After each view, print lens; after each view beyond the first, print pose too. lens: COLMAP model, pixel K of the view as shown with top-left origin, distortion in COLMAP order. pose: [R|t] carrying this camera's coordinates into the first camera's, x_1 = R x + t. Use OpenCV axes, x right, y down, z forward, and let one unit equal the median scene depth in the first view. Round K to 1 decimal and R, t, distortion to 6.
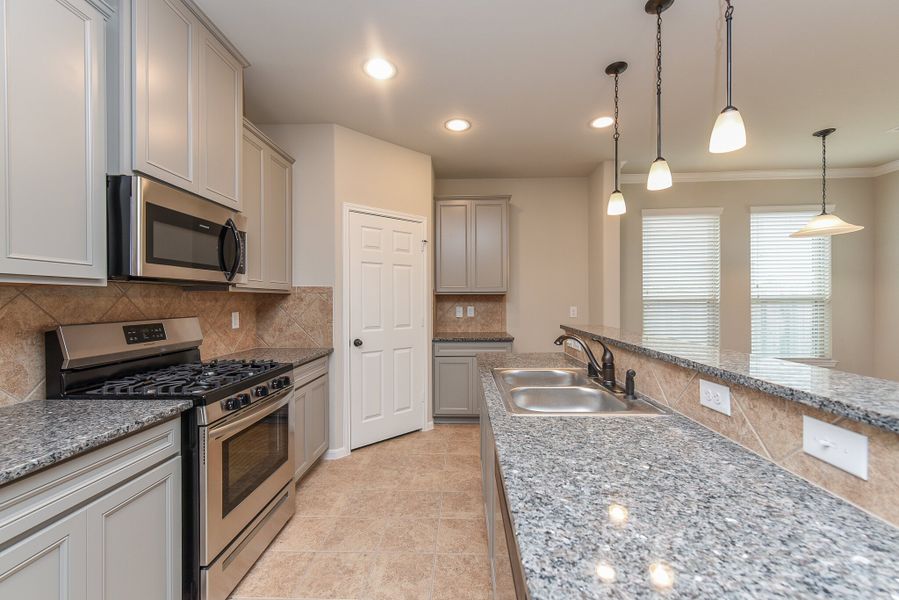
lens RADIAL K [[365.2, 0, 449.6], [0, 365.2, 300.9], [0, 0, 1]] dist [0.011925, -0.000106]
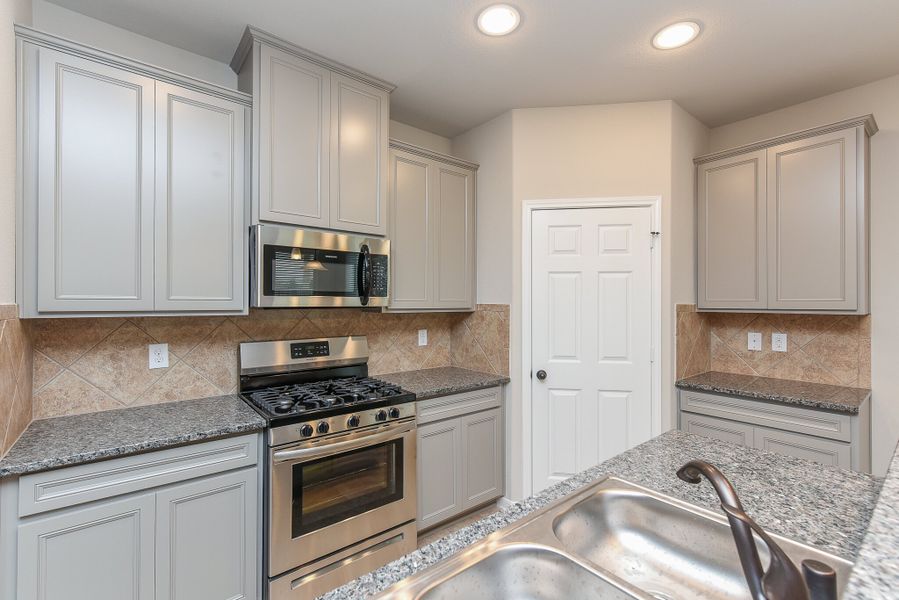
lens RADIAL K [[393.3, 0, 451.3], [0, 393.3, 300.6], [0, 0, 1]] dist [0.008348, -0.000107]
pose [[0.658001, 0.002835, -0.753012, 0.270113], [-0.007330, 0.999970, -0.002640, -0.044118], [0.752982, 0.007256, 0.658001, 0.307752]]
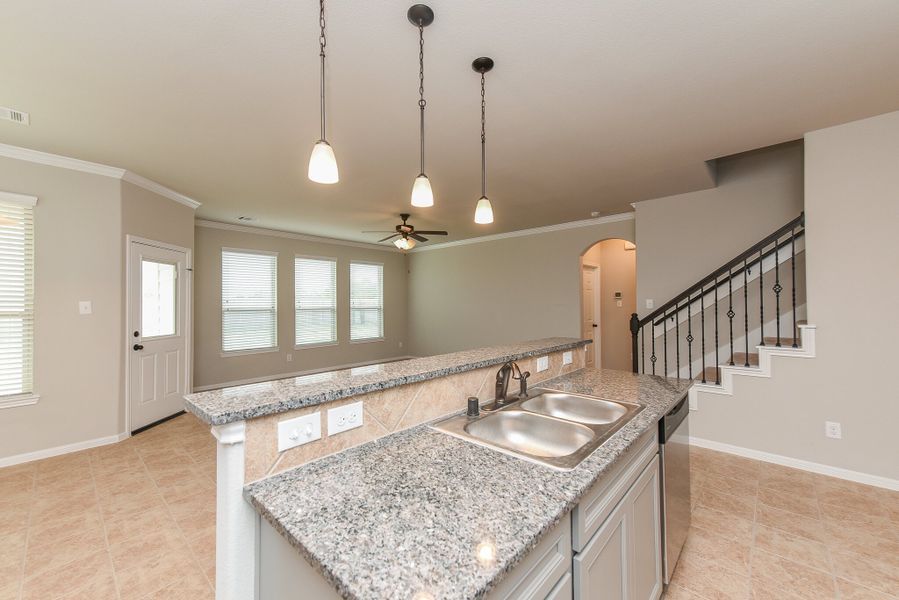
lens RADIAL K [[353.7, 0, 450.4], [0, 353.7, 301.6], [0, 0, 1]] dist [0.014654, -0.000199]
pose [[-0.766484, 0.015363, 0.642080, -0.048792], [0.012578, 0.999881, -0.008909, -0.024812], [-0.642141, 0.001248, -0.766586, 0.996835]]
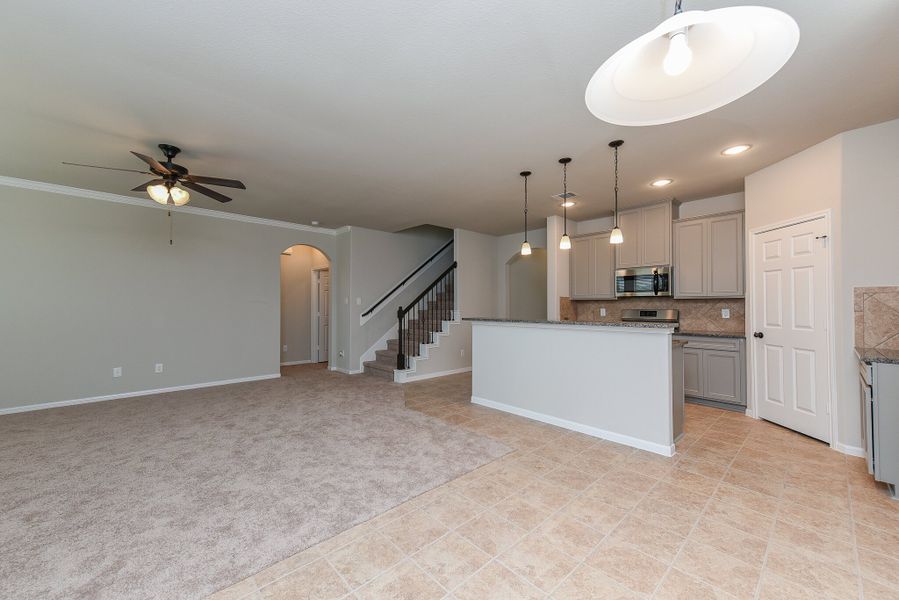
lens RADIAL K [[350.3, 0, 449.7], [0, 350.3, 301.1], [0, 0, 1]] dist [0.013840, 0.000058]
pose [[-0.702846, -0.003981, -0.711331, 1.452487], [0.003221, 0.999956, -0.008779, 0.002274], [0.711335, -0.008461, -0.702802, 1.146798]]
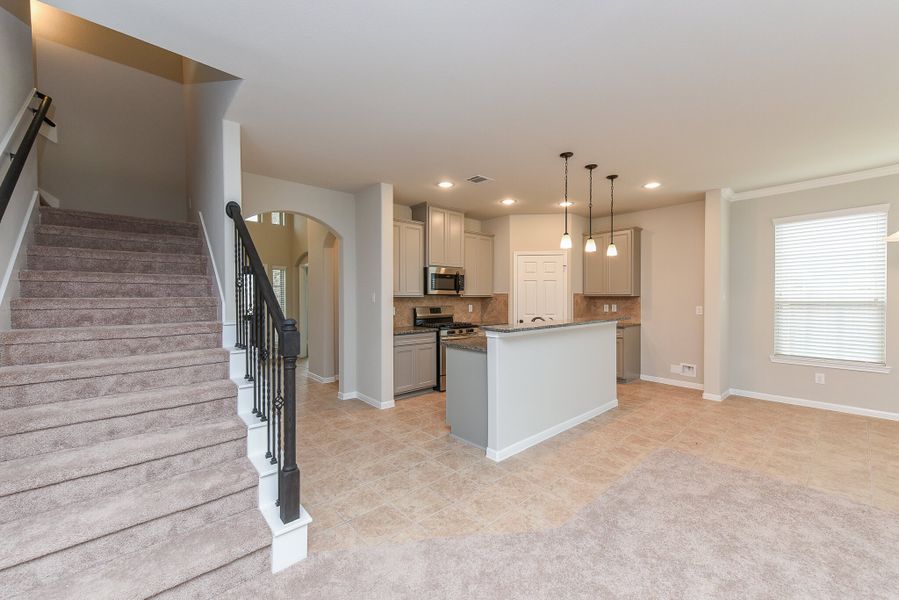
lens RADIAL K [[353.7, 0, 450.4], [0, 353.7, 301.6], [0, 0, 1]] dist [0.014654, -0.000199]
pose [[0.691728, 0.013151, -0.722038, 0.904891], [-0.001931, 0.999864, 0.016362, -0.025461], [0.722155, -0.009924, 0.691660, -0.630762]]
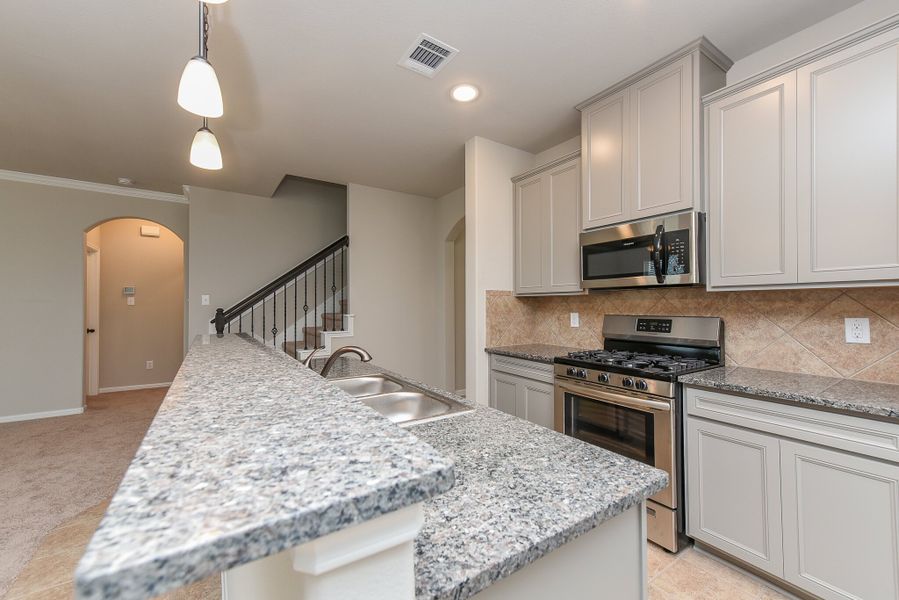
lens RADIAL K [[359.8, 0, 449.5], [0, 359.8, 300.0], [0, 0, 1]] dist [0.013790, -0.000106]
pose [[-0.809940, -0.002005, -0.586509, 0.351768], [0.004630, 0.999941, -0.009813, 0.001660], [0.586494, -0.010663, -0.809883, 1.008429]]
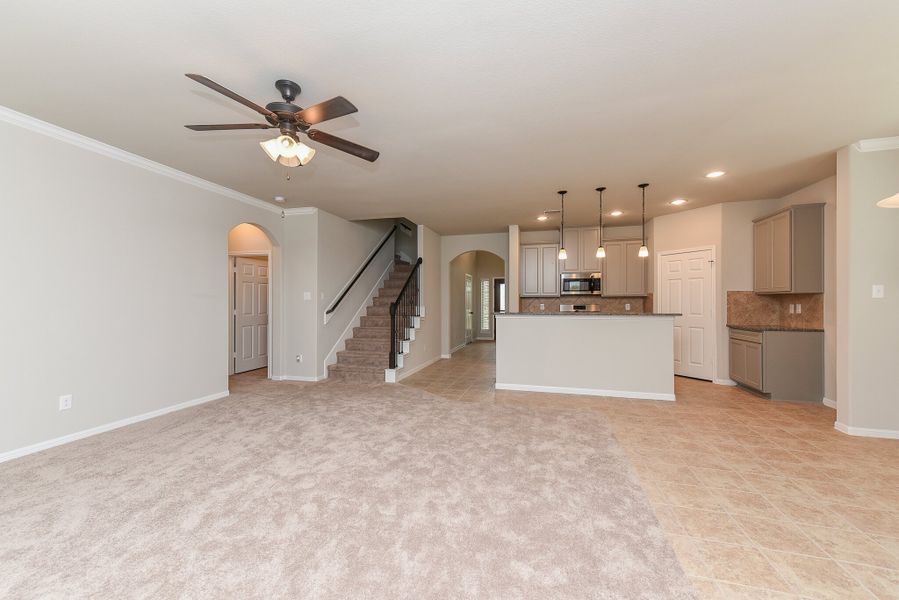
lens RADIAL K [[350.3, 0, 449.7], [0, 350.3, 301.1], [0, 0, 1]] dist [0.013840, 0.000058]
pose [[-0.230292, 0.003746, -0.973114, 1.986209], [0.000876, 0.999993, 0.003642, 0.001871], [0.973121, -0.000013, -0.230294, 0.307693]]
